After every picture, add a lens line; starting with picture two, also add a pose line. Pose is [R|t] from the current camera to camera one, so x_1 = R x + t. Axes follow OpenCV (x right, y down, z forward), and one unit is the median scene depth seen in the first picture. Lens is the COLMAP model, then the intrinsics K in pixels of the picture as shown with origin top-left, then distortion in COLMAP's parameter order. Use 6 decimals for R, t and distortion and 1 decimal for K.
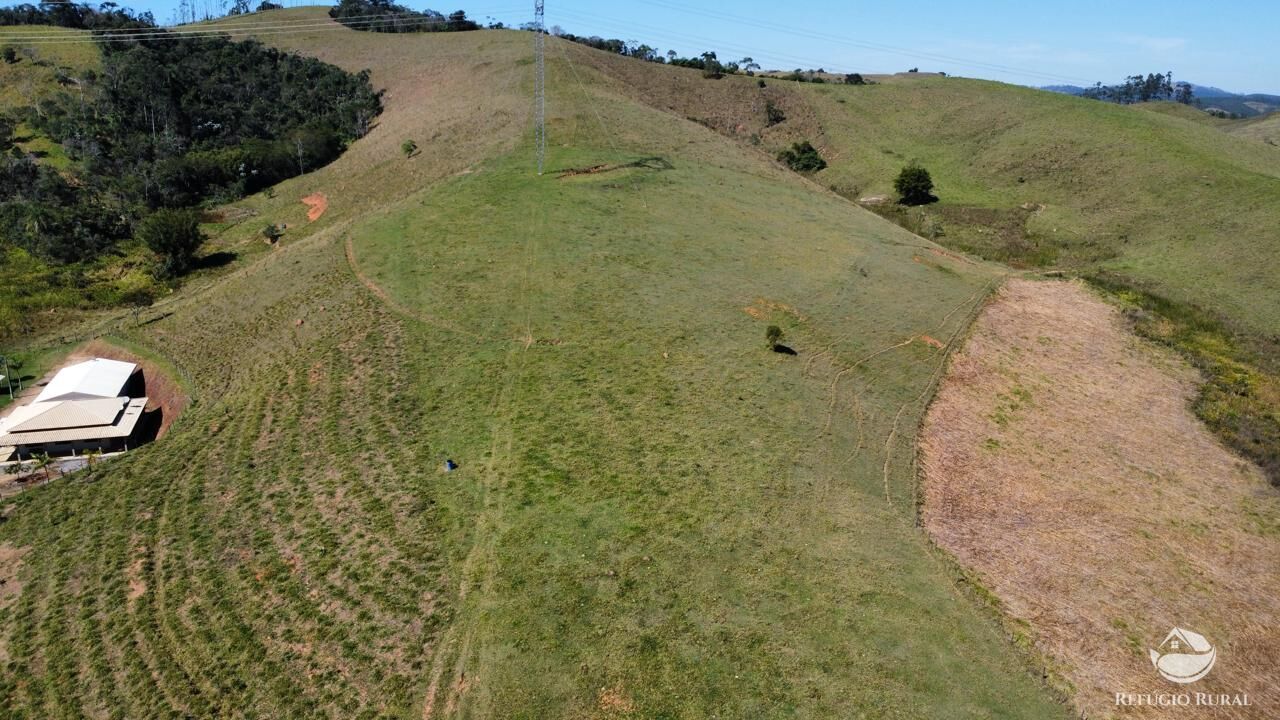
lens RADIAL K [[932.2, 0, 644.4], [0, 932.2, 351.2], [0, 0, 1]] dist [-0.032093, -0.000746]
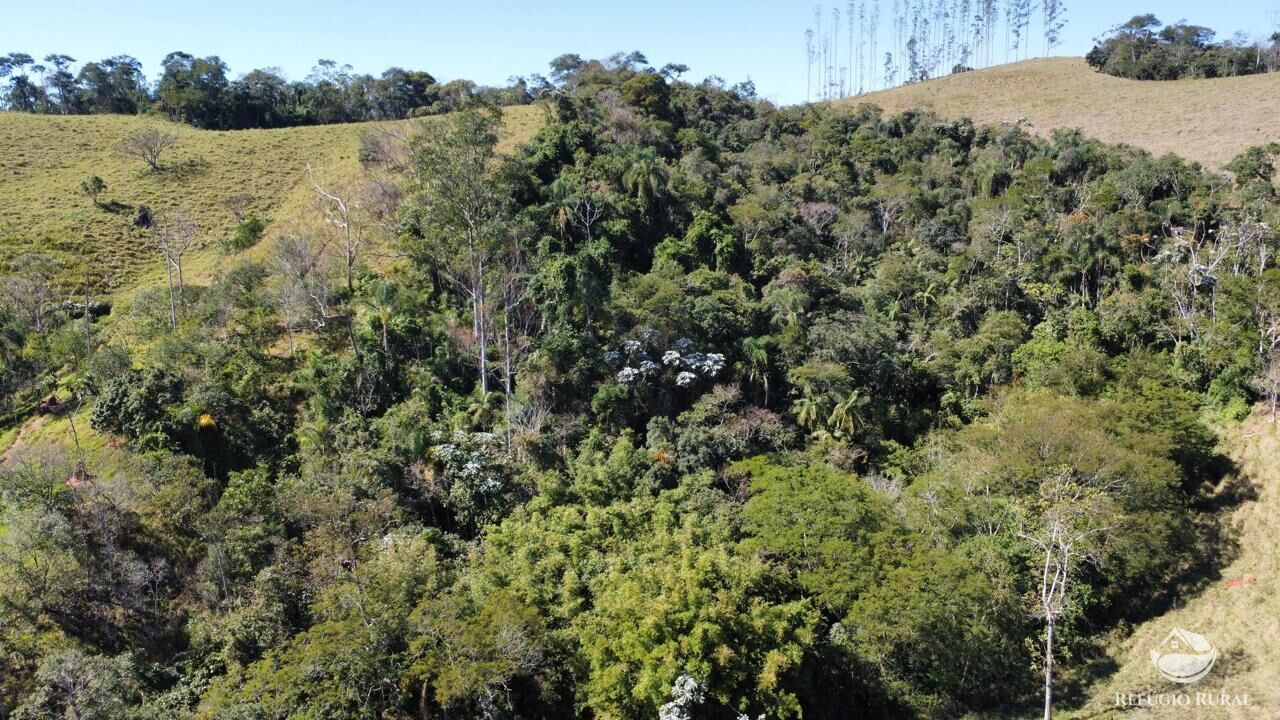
lens RADIAL K [[932.2, 0, 633.1], [0, 932.2, 357.4], [0, 0, 1]] dist [-0.032093, -0.000746]
pose [[0.761377, 0.070585, -0.644455, -0.291027], [-0.147607, 0.986821, -0.066304, -0.209541], [0.631282, 0.145608, 0.761762, 0.735948]]
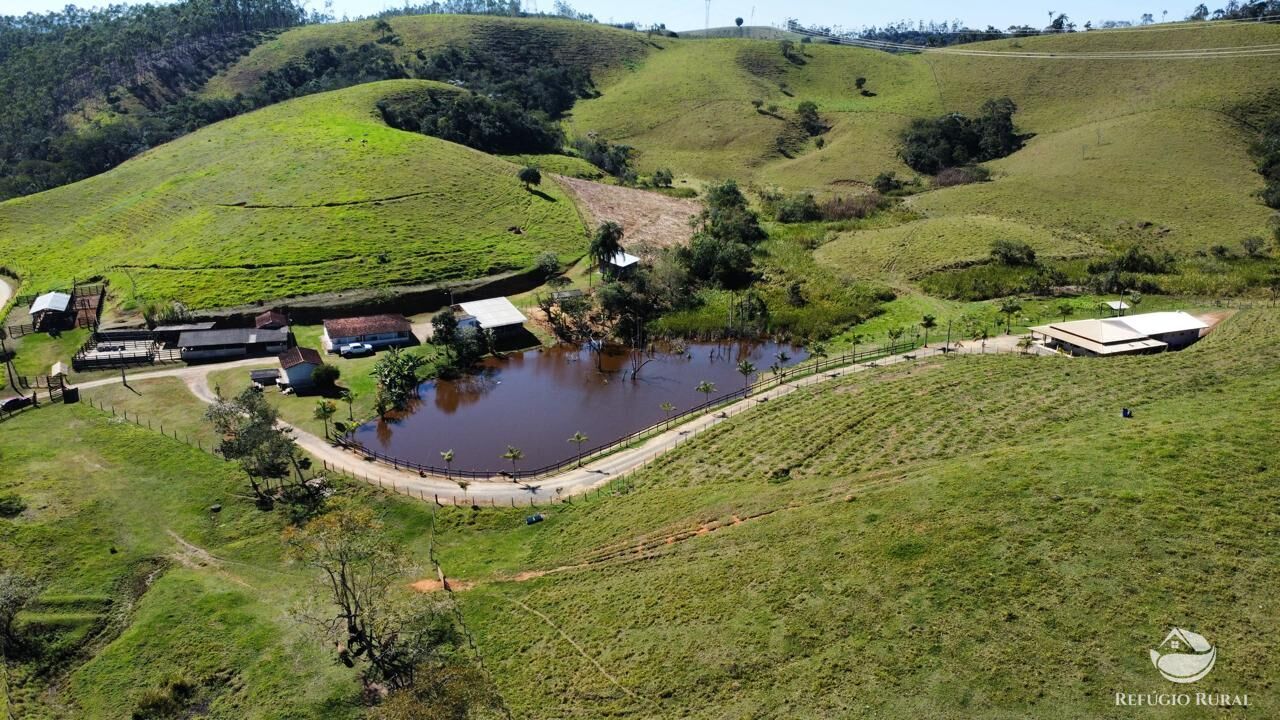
lens RADIAL K [[932.2, 0, 639.5], [0, 932.2, 356.9], [0, 0, 1]] dist [-0.032093, -0.000746]
pose [[0.080422, 0.279506, -0.956770, 0.190920], [-0.279789, 0.927618, 0.247472, -0.013342], [0.956687, 0.247791, 0.152804, 0.052726]]
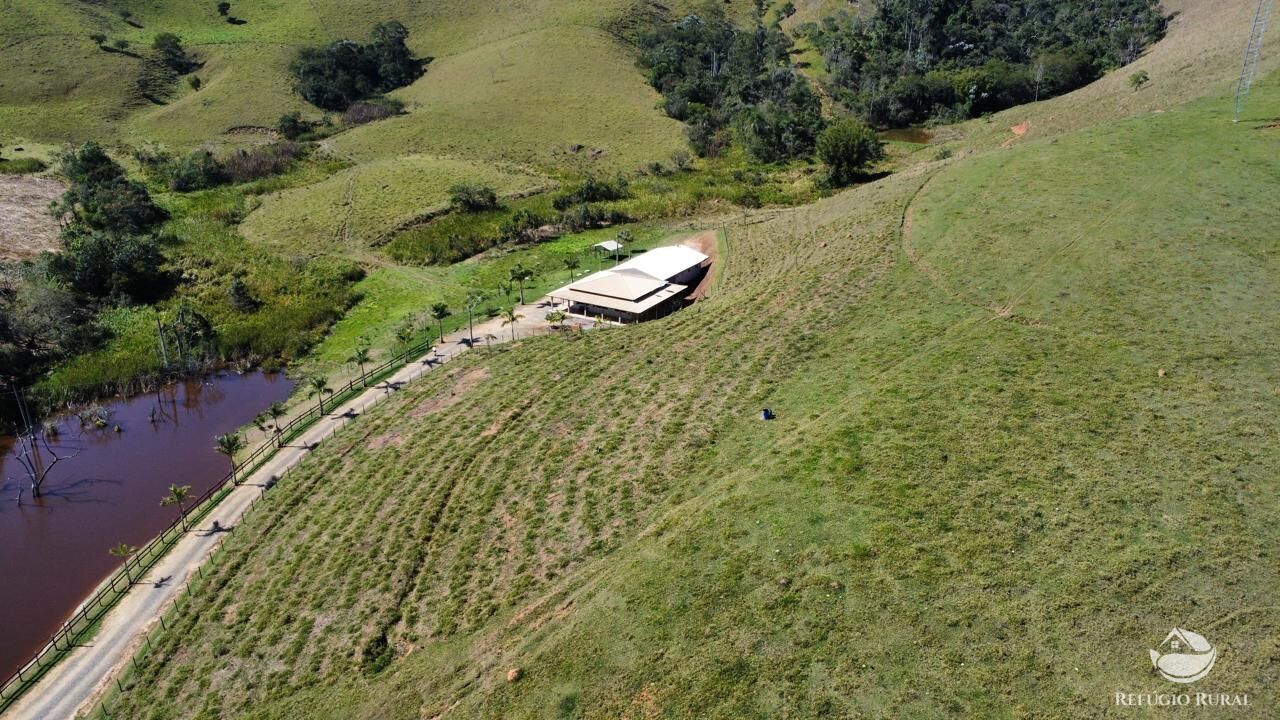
lens RADIAL K [[932.2, 0, 642.2], [0, 932.2, 357.7], [0, 0, 1]] dist [-0.032093, -0.000746]
pose [[0.665410, 0.259554, -0.699901, 0.082102], [-0.199803, 0.965322, 0.168026, -0.015447], [0.719242, 0.028036, 0.694194, 0.058046]]
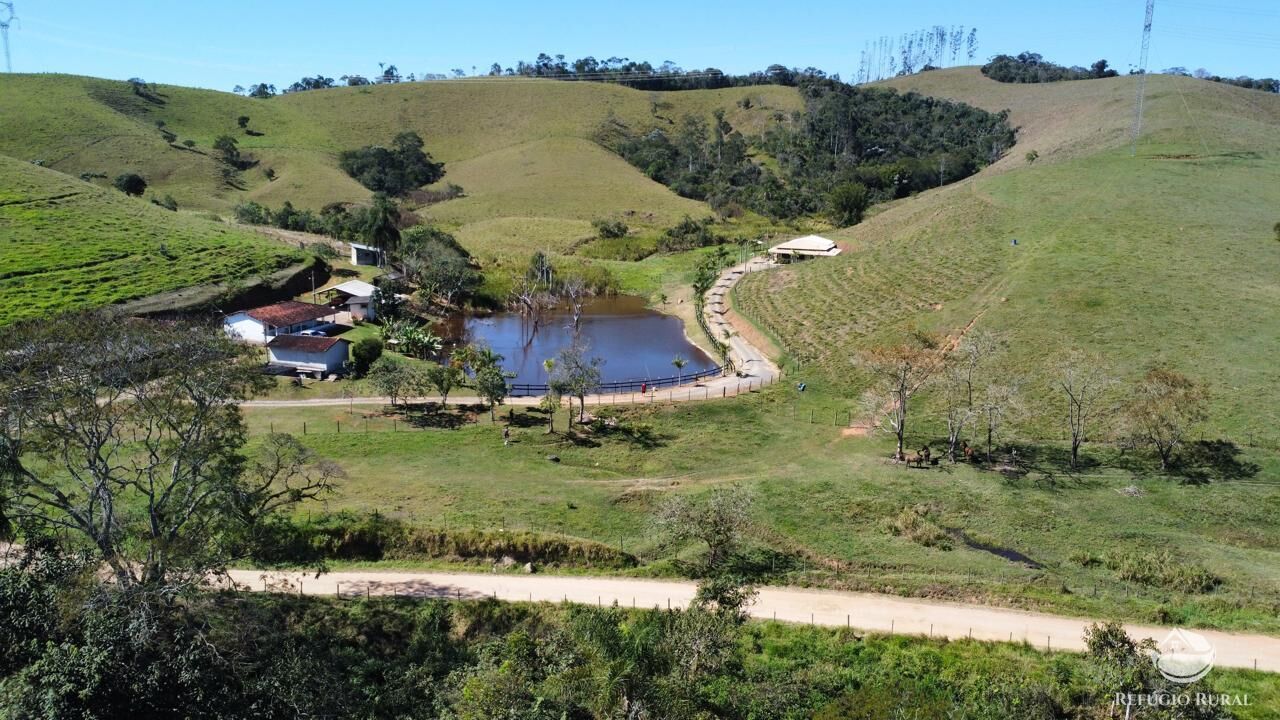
lens RADIAL K [[932.2, 0, 640.3], [0, 932.2, 361.0], [0, 0, 1]] dist [-0.032093, -0.000746]
pose [[0.795315, 0.119662, -0.594269, 0.071969], [-0.160622, 0.986882, -0.016244, 0.114590], [0.584530, 0.108372, 0.804102, -0.195880]]
